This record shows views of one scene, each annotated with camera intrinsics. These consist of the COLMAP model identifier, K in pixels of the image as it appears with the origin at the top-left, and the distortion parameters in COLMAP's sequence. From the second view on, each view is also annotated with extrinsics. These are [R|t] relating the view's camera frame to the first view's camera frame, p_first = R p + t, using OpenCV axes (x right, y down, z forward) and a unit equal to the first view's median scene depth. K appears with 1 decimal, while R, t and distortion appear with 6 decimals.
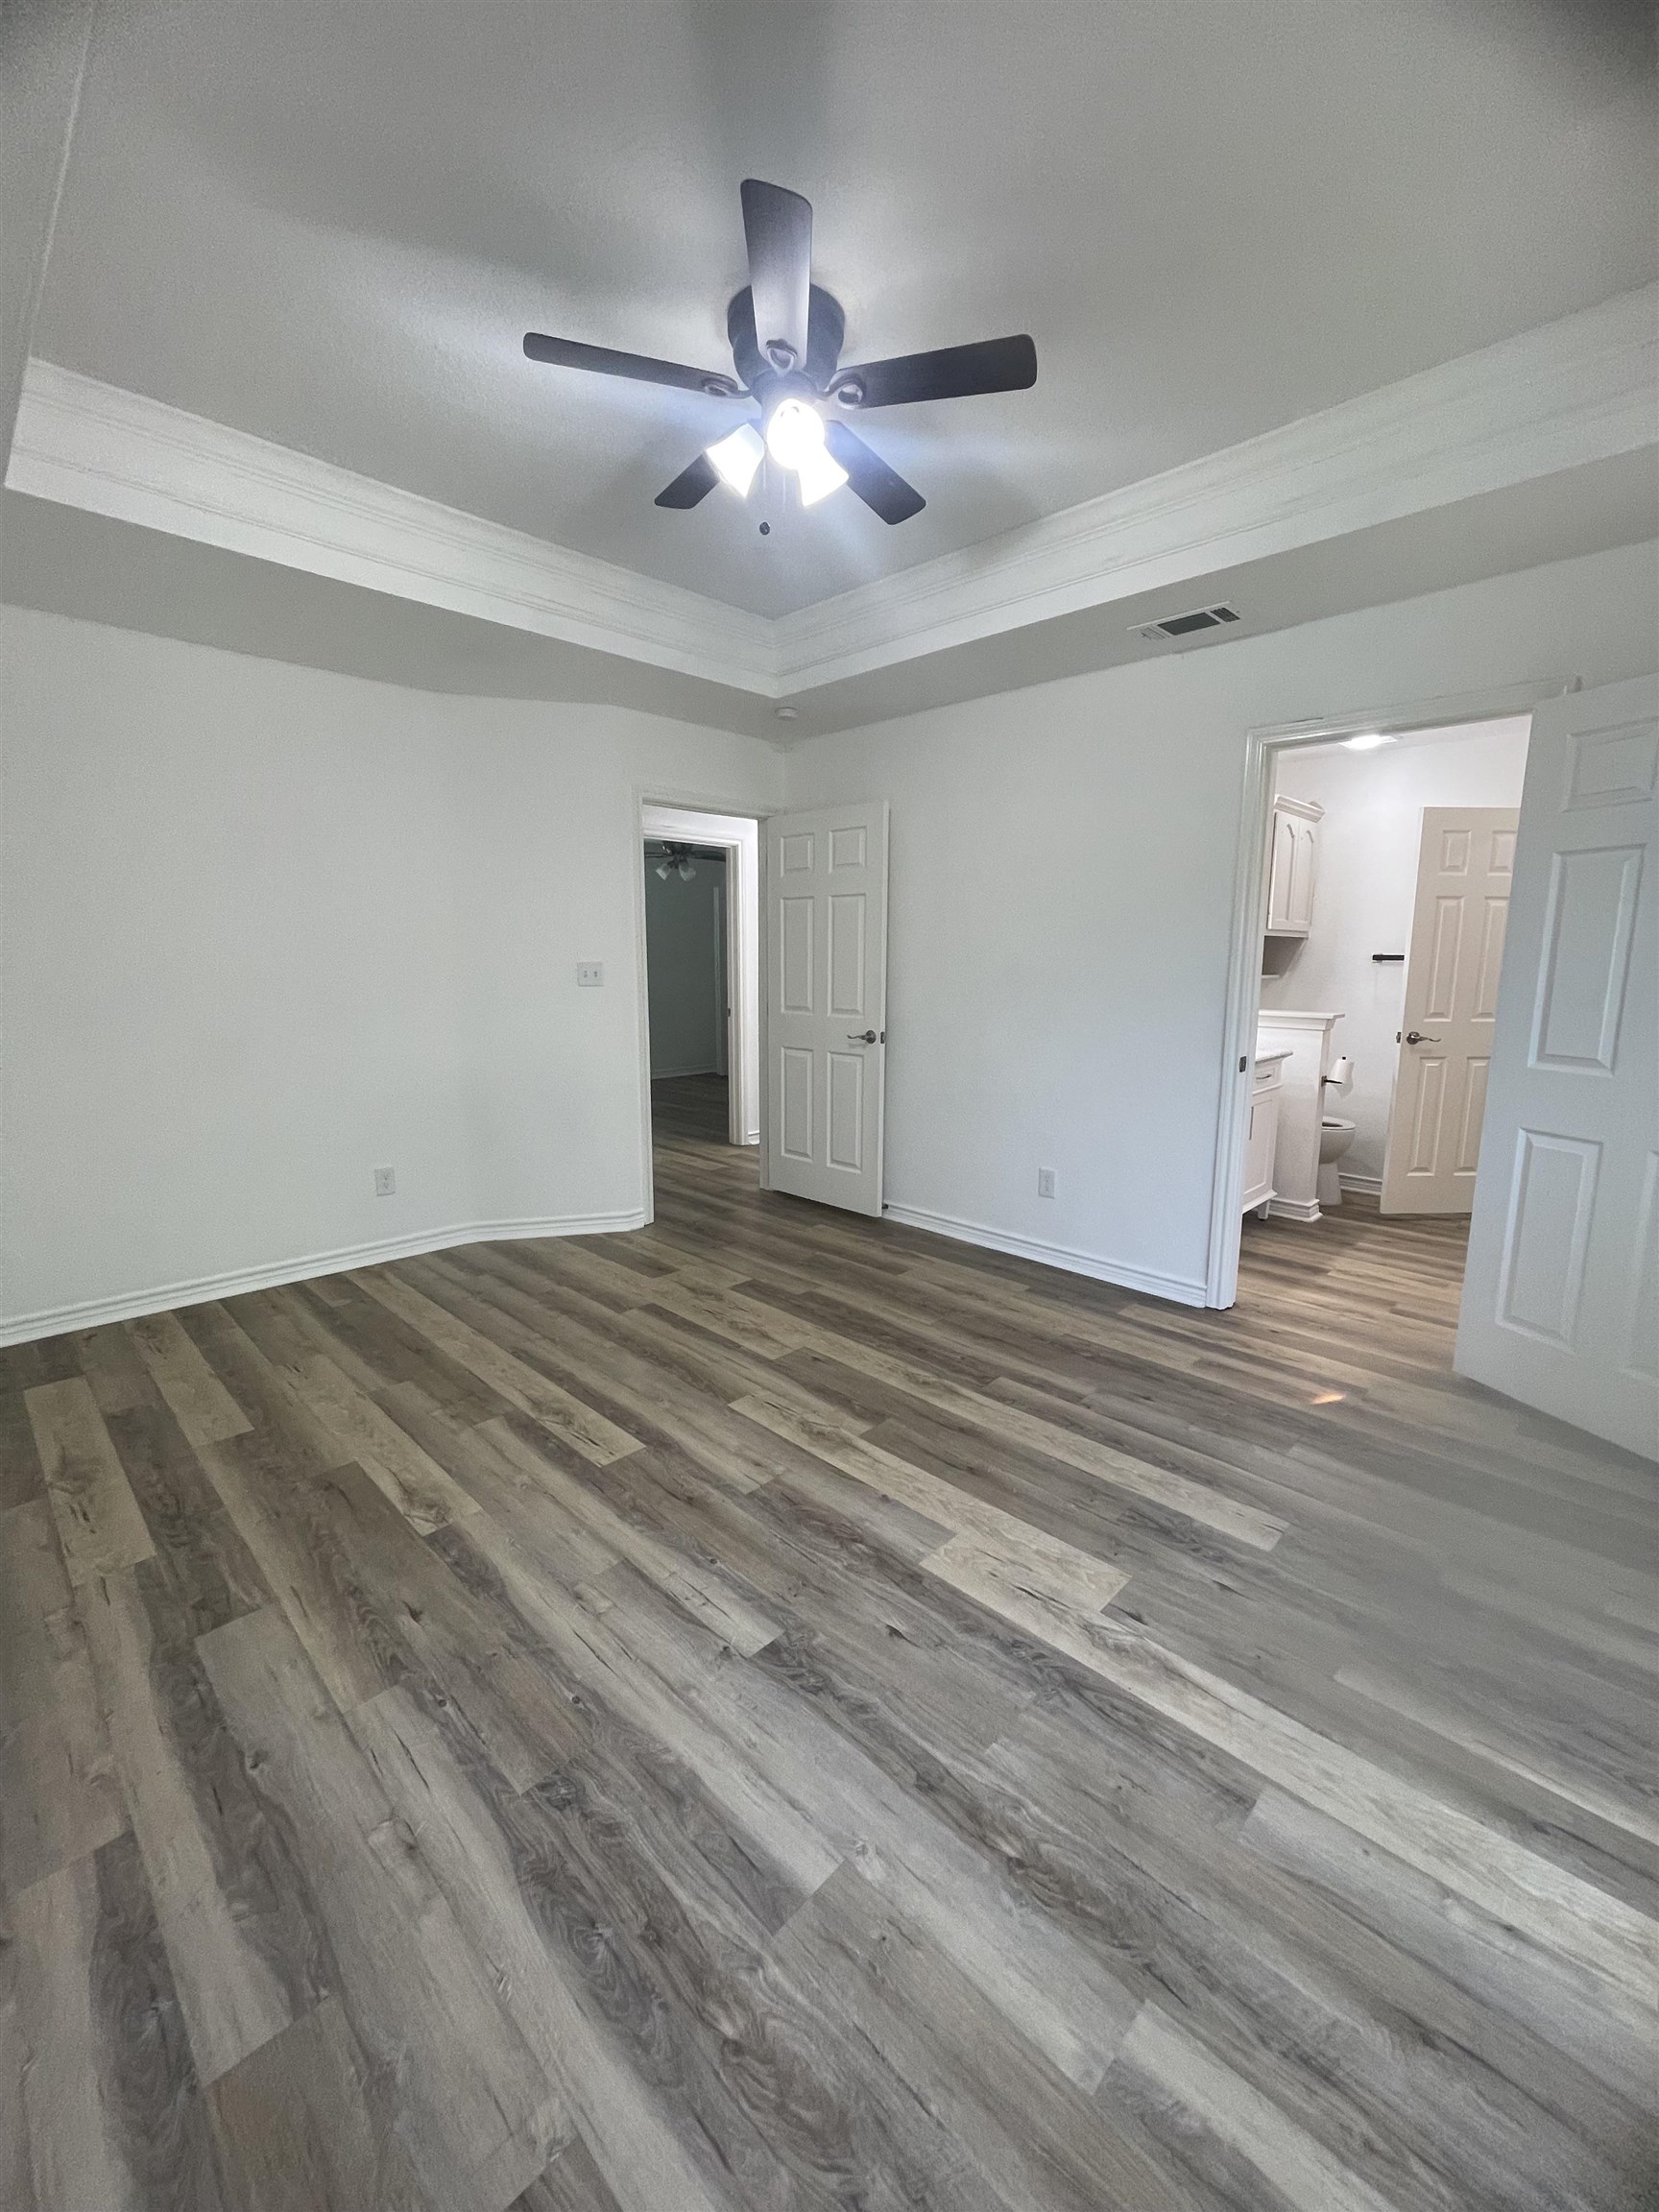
lens RADIAL K [[887.5, 0, 829.5], [0, 887.5, 1093.5], [0, 0, 1]] dist [-0.002606, 0.000719]
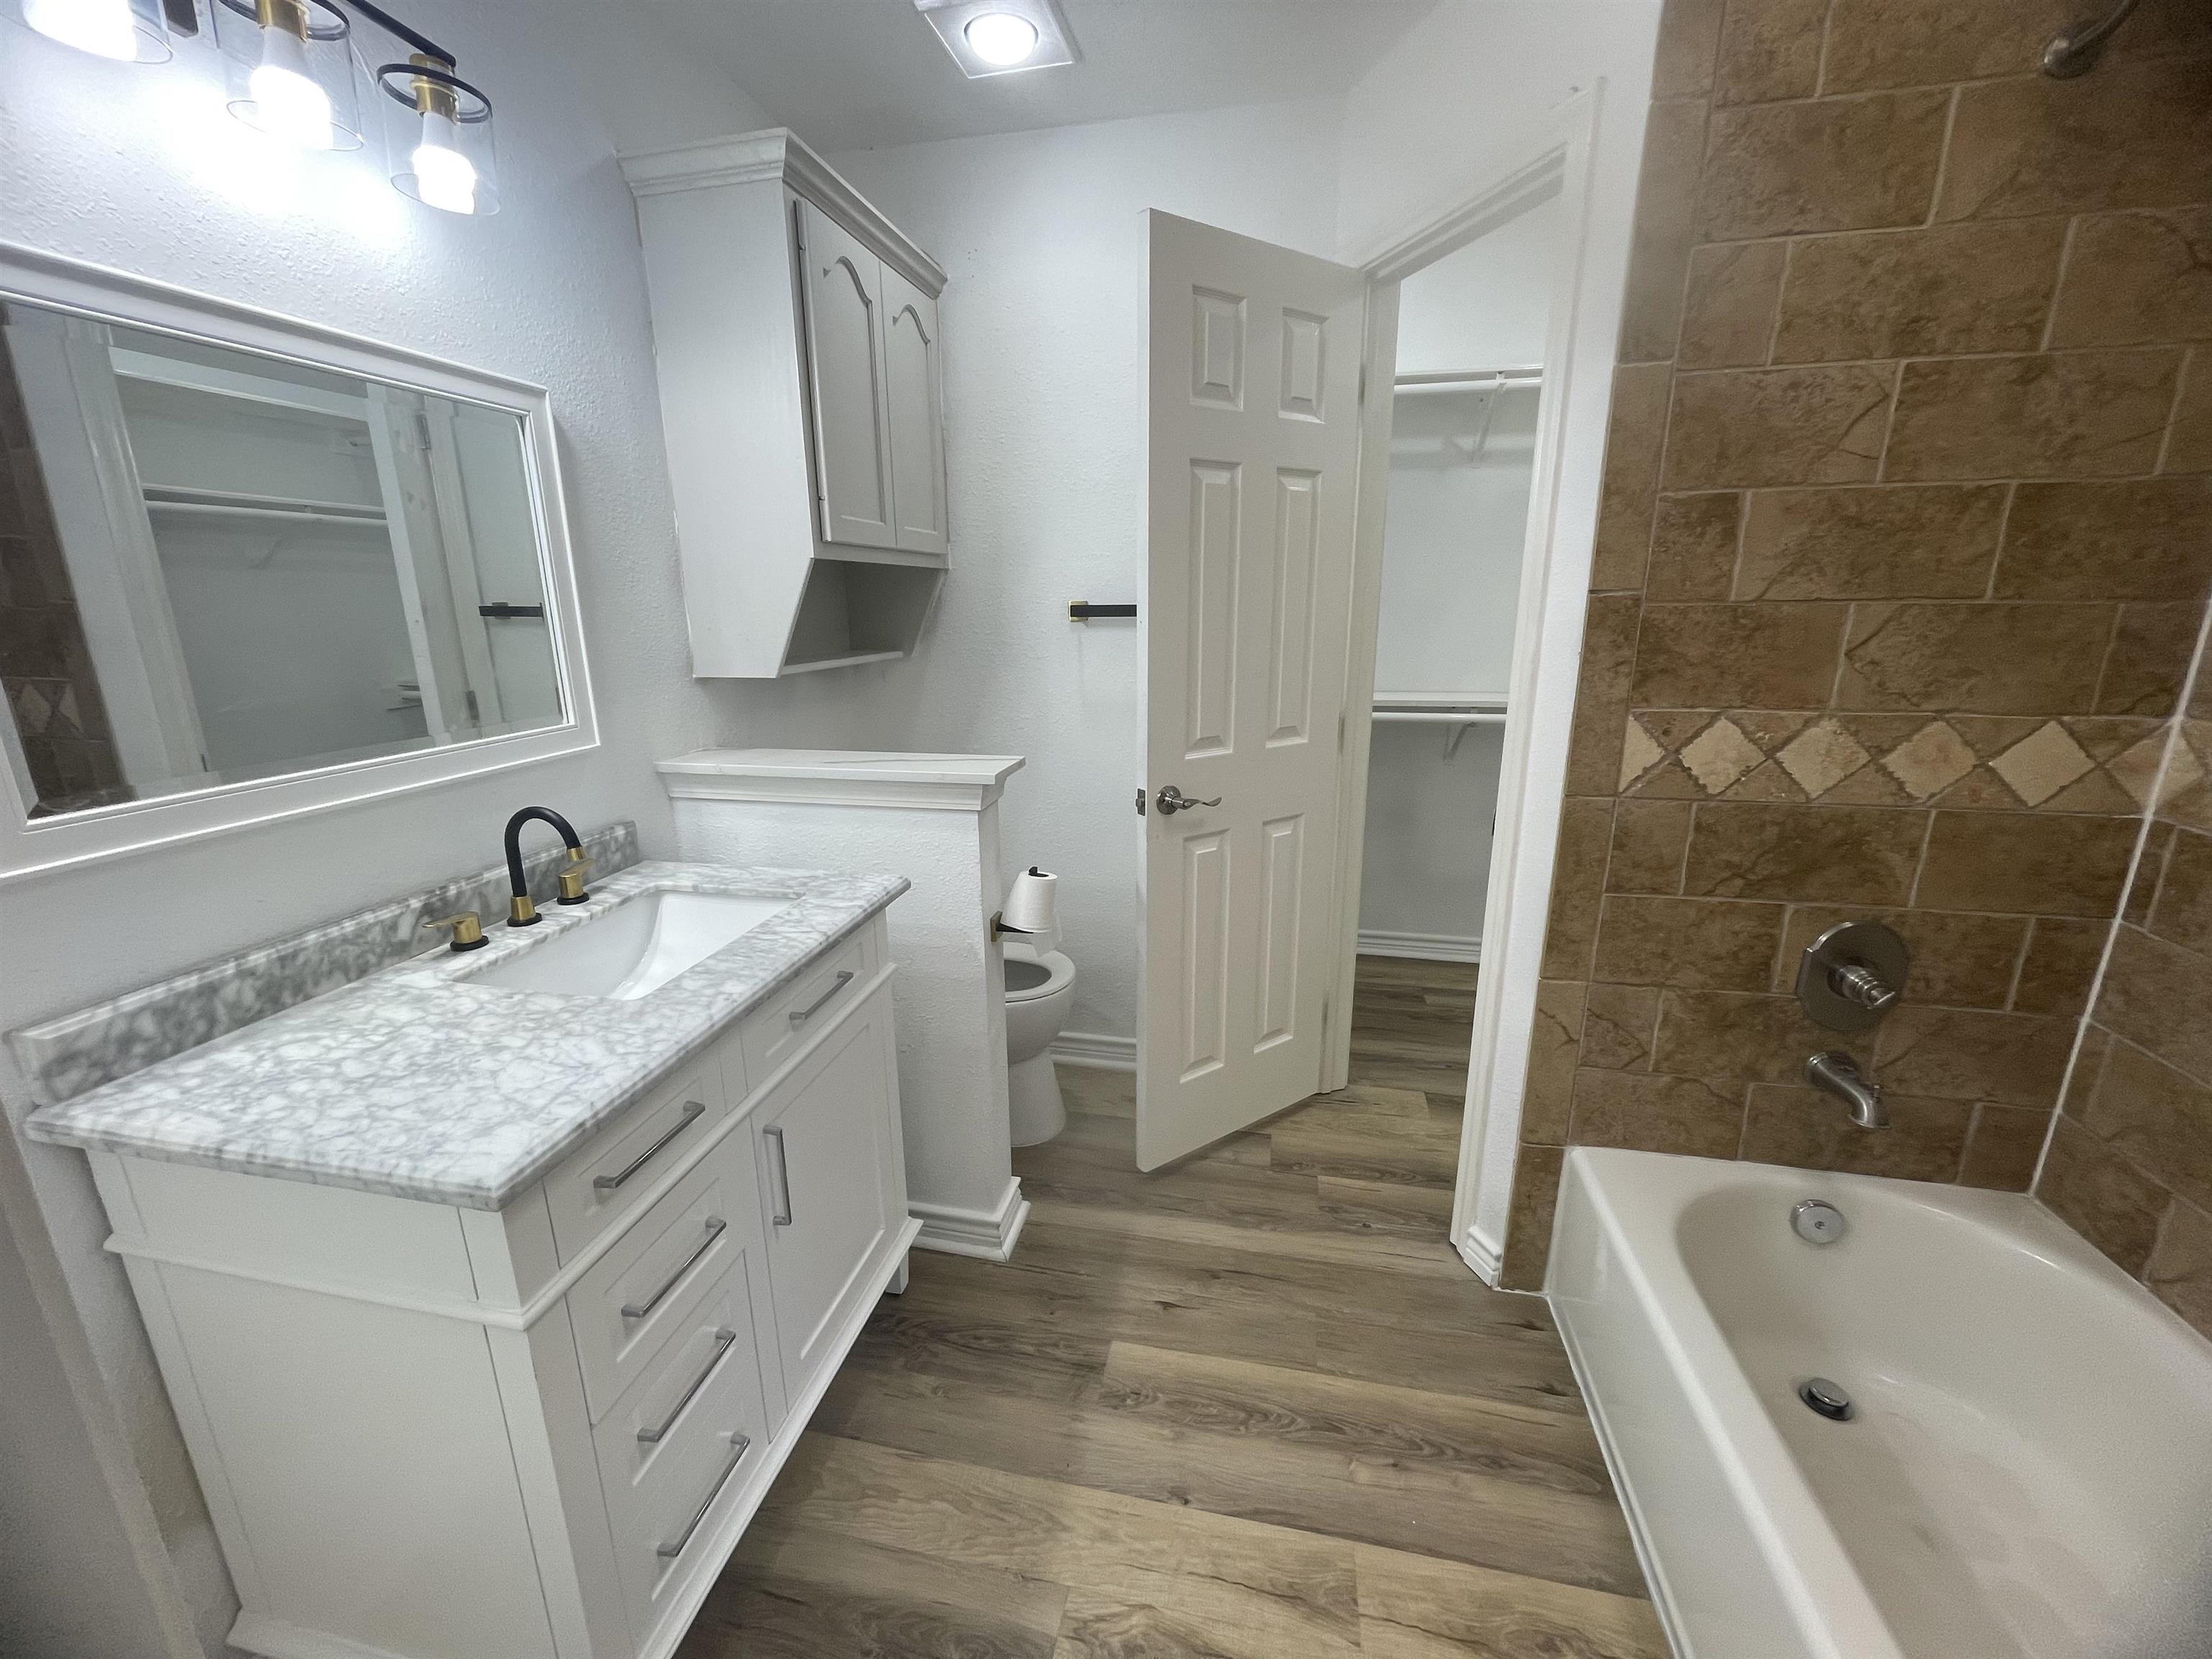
lens RADIAL K [[887.5, 0, 1101.4], [0, 887.5, 834.5], [0, 0, 1]] dist [-0.002606, 0.000719]
pose [[0.840486, -0.143098, 0.522595, 0.398941], [0.094781, 0.988453, 0.118226, -0.100179], [-0.533479, -0.049835, 0.844344, 0.647361]]
